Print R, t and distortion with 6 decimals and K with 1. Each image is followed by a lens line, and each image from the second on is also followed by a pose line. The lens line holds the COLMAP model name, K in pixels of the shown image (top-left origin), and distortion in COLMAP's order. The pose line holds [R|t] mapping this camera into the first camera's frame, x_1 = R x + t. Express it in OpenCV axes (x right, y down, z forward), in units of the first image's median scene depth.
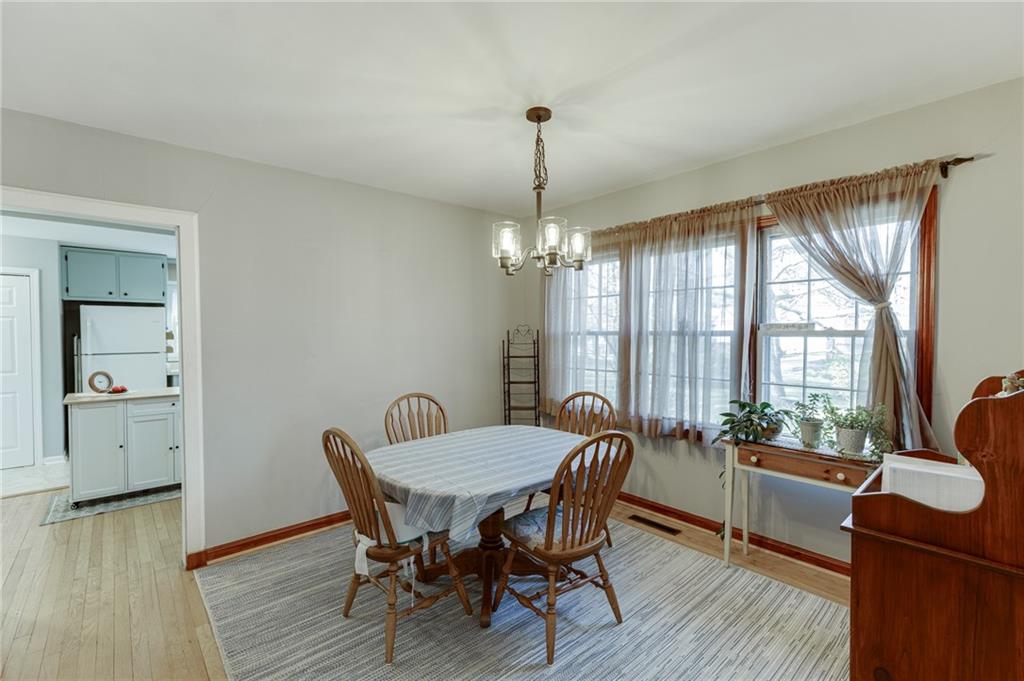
lens RADIAL K [[451.0, 0, 515.3], [0, 451.0, 343.2], [0, 0, 1]] dist [0.001850, 0.000007]
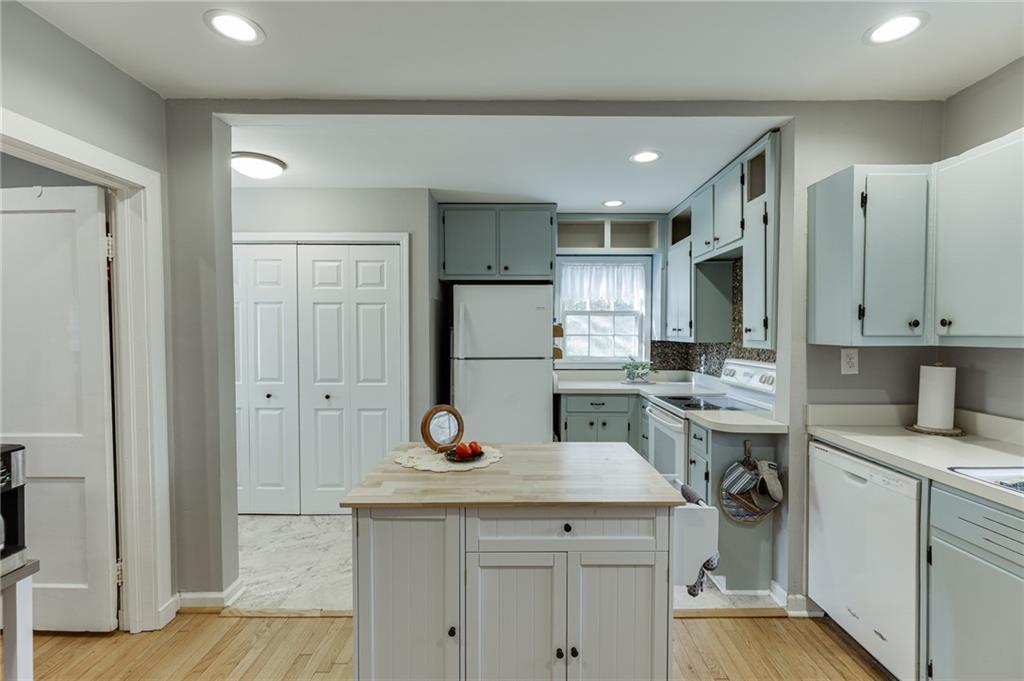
lens RADIAL K [[457.4, 0, 519.6], [0, 457.4, 341.9], [0, 0, 1]] dist [0.011298, -0.002825]
pose [[0.744801, 0.020160, -0.666983, -0.432870], [-0.017487, 0.999790, 0.010693, -0.008296], [0.667058, 0.003699, 0.744997, 0.558078]]
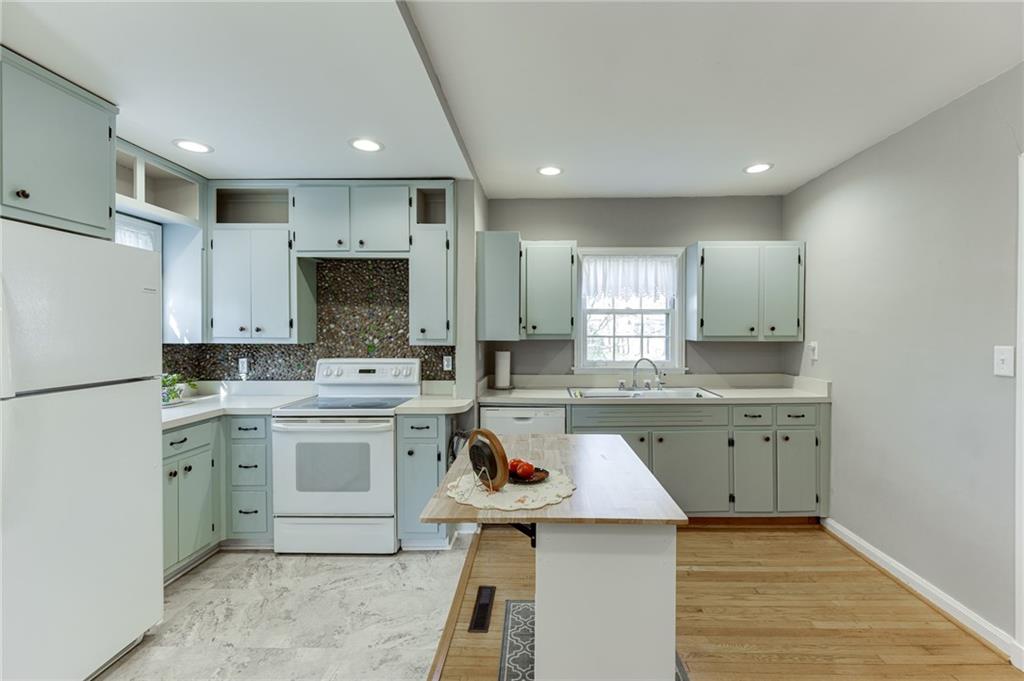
lens RADIAL K [[463.0, 0, 533.4], [0, 463.0, 333.4], [0, 0, 1]] dist [0.008323, -0.000572]
pose [[0.680205, 0.003701, 0.733013, -0.932645], [0.010979, 0.999824, -0.015237, -0.005605], [-0.732940, 0.018412, 0.680044, 0.578882]]
